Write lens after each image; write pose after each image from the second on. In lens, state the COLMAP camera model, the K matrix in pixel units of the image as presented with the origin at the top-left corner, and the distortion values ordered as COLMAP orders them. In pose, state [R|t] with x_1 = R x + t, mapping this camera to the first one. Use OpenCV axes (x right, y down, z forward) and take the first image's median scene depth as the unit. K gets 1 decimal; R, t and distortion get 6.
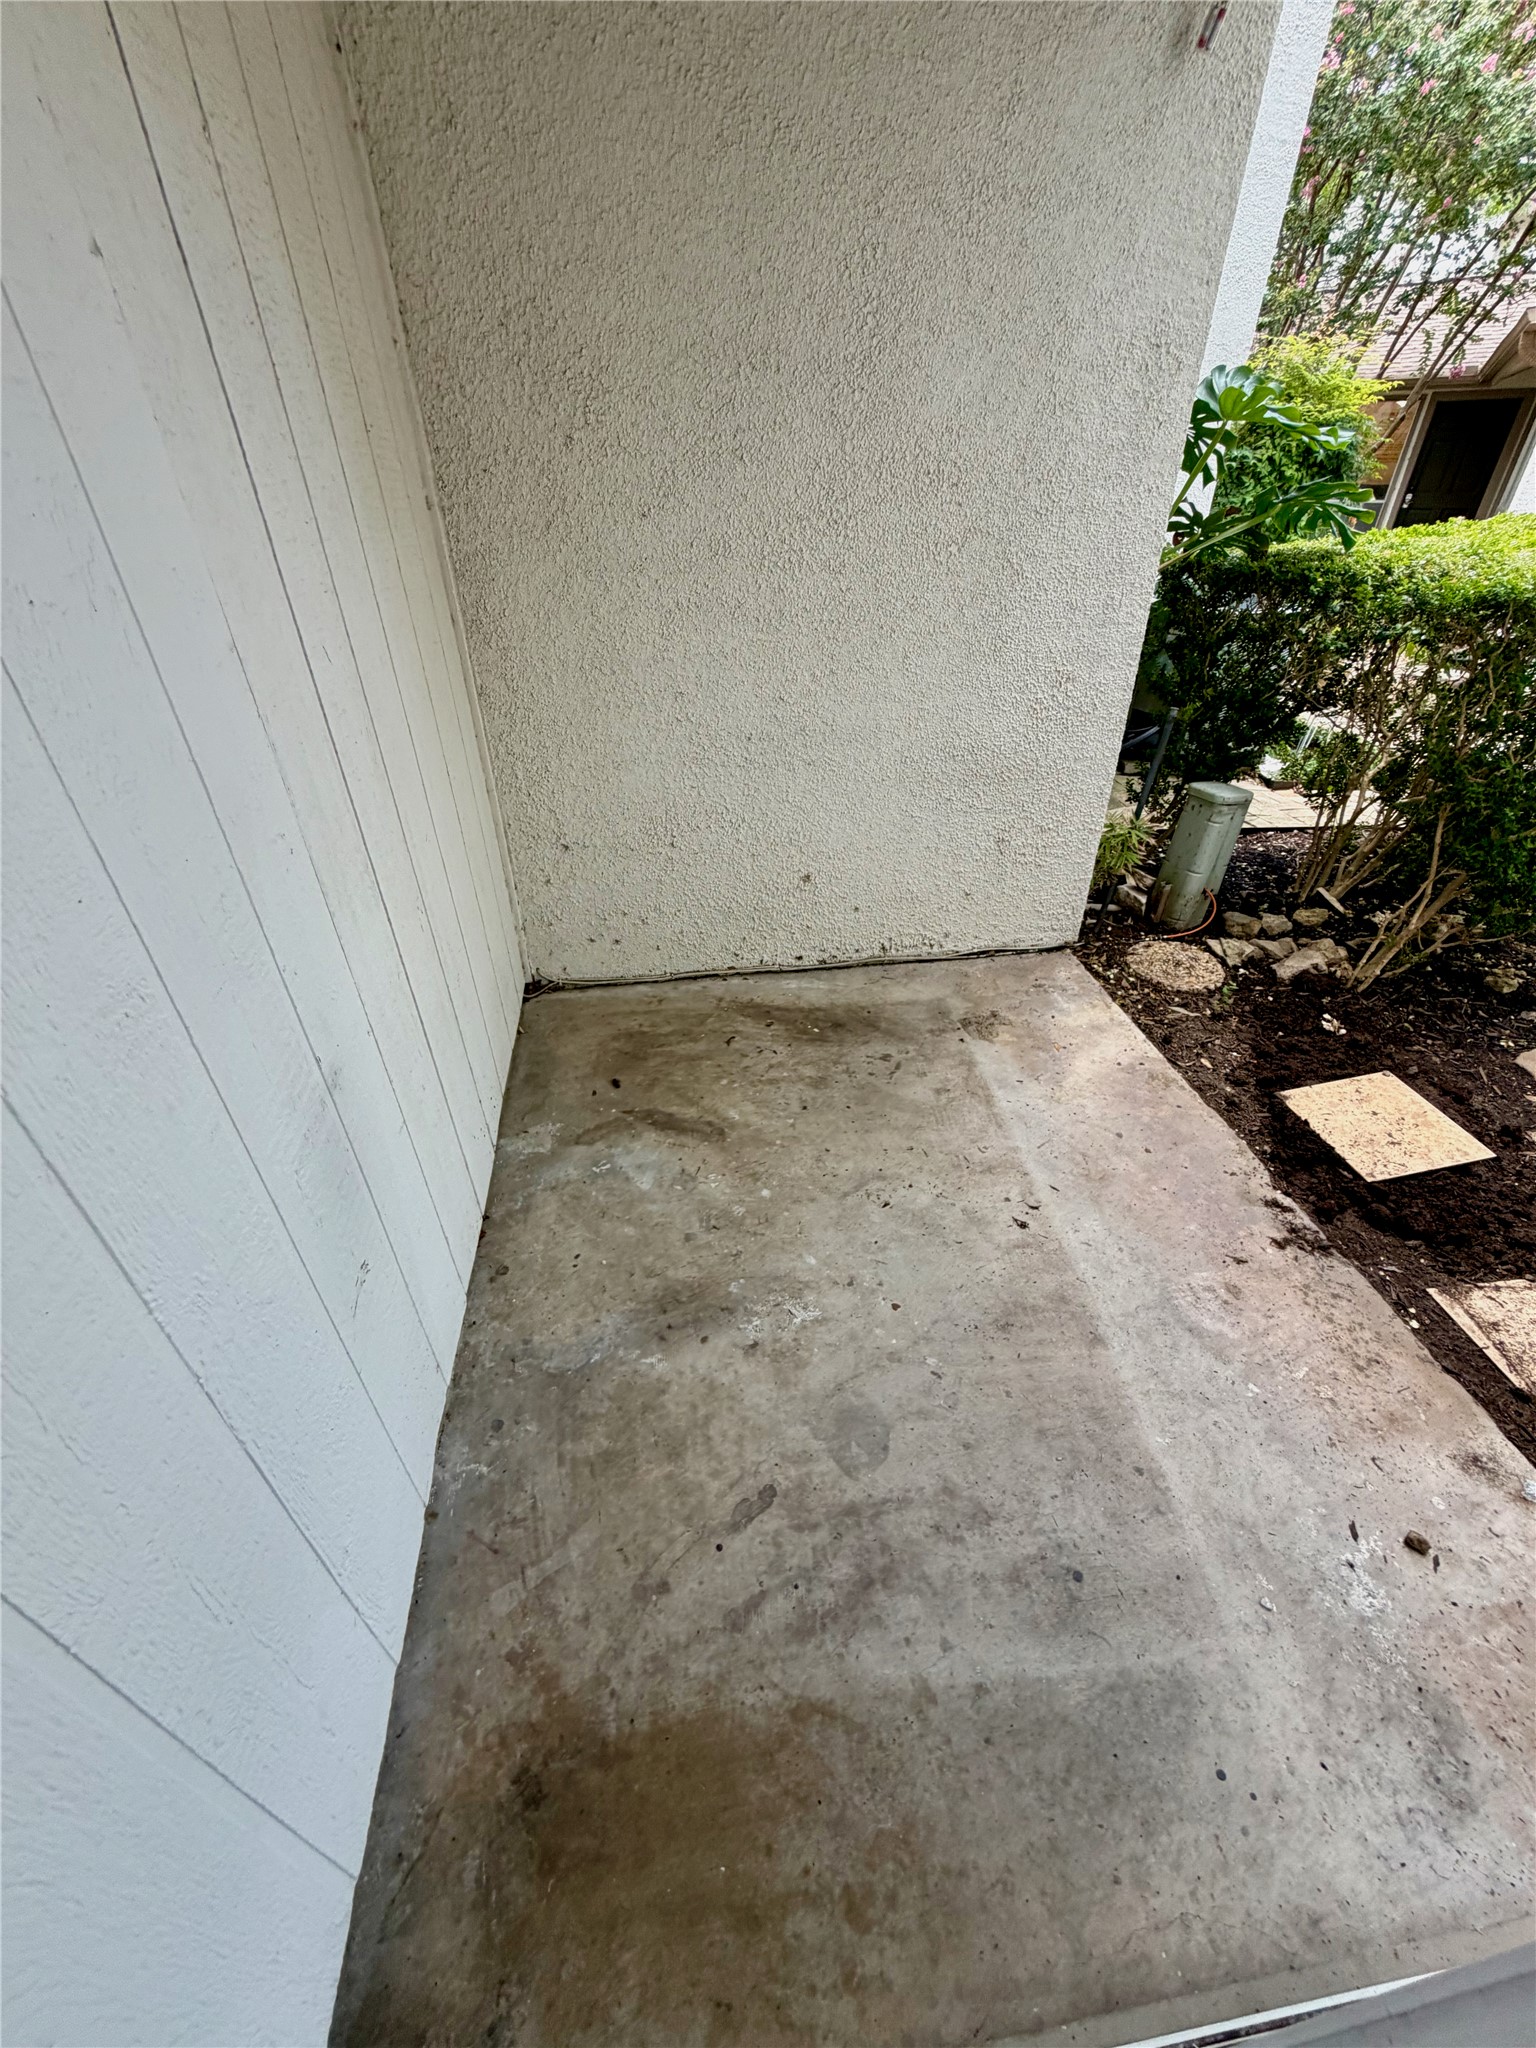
lens RADIAL K [[821.5, 0, 764.5], [0, 821.5, 1018.3], [0, 0, 1]] dist [-0.000086, 0.000424]
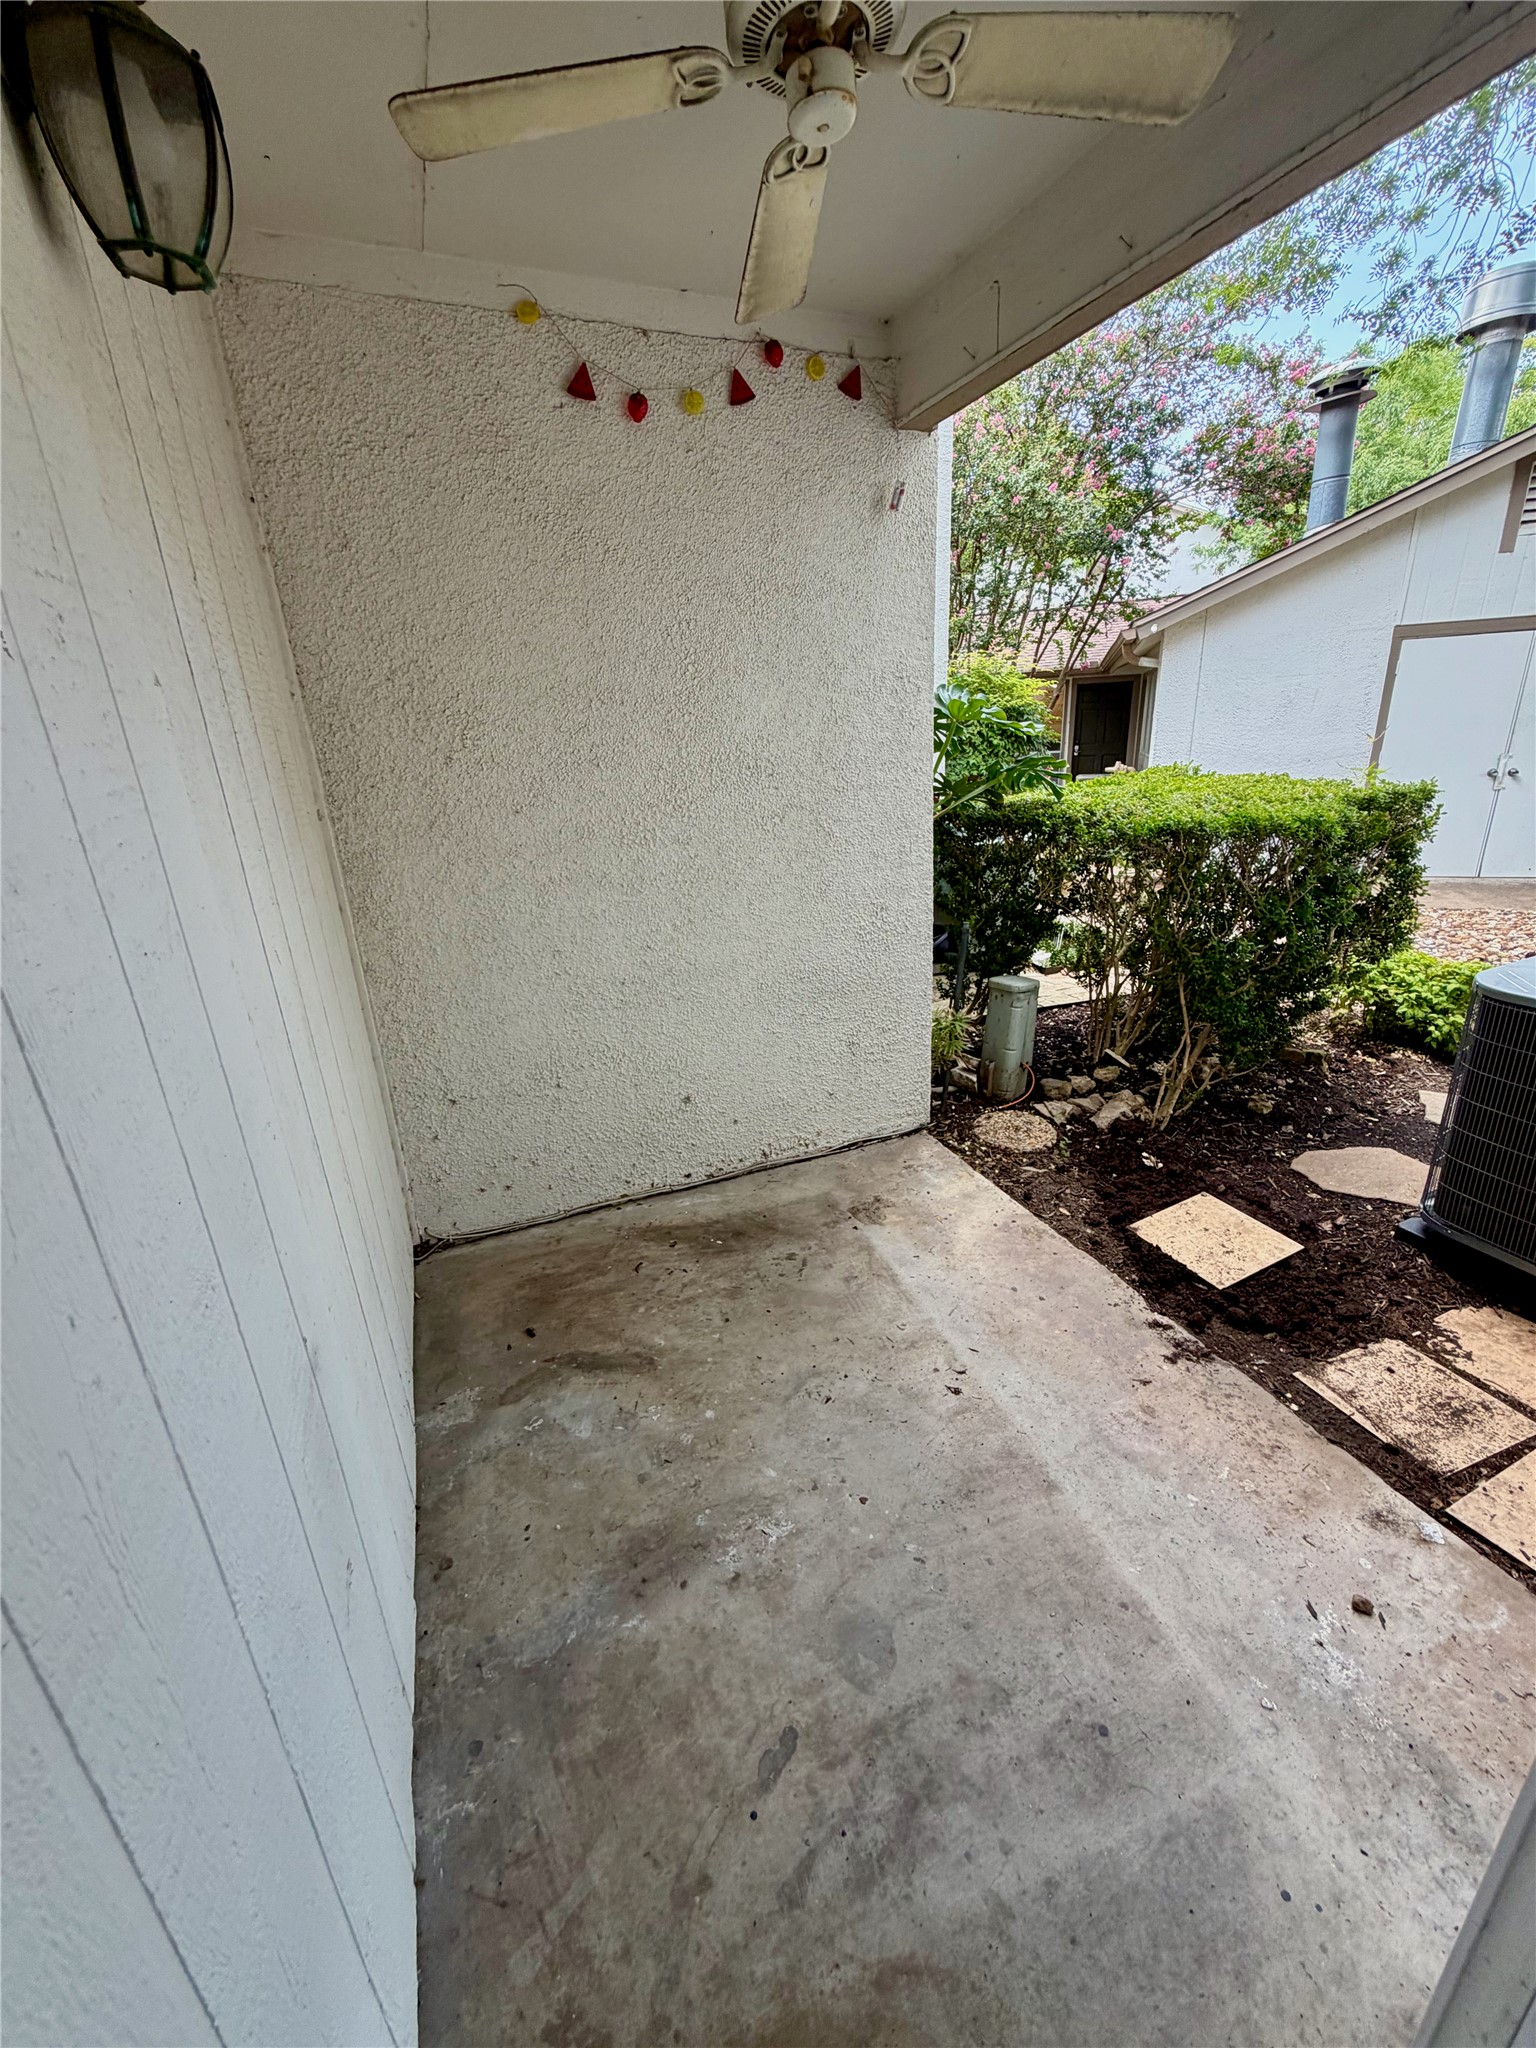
lens RADIAL K [[821.5, 0, 764.5], [0, 821.5, 1018.3], [0, 0, 1]] dist [-0.000086, 0.000424]
pose [[0.969563, -0.115074, 0.216117, -0.098245], [0.167535, 0.955487, -0.242850, 0.007753], [-0.178551, 0.271666, 0.945683, -0.087823]]
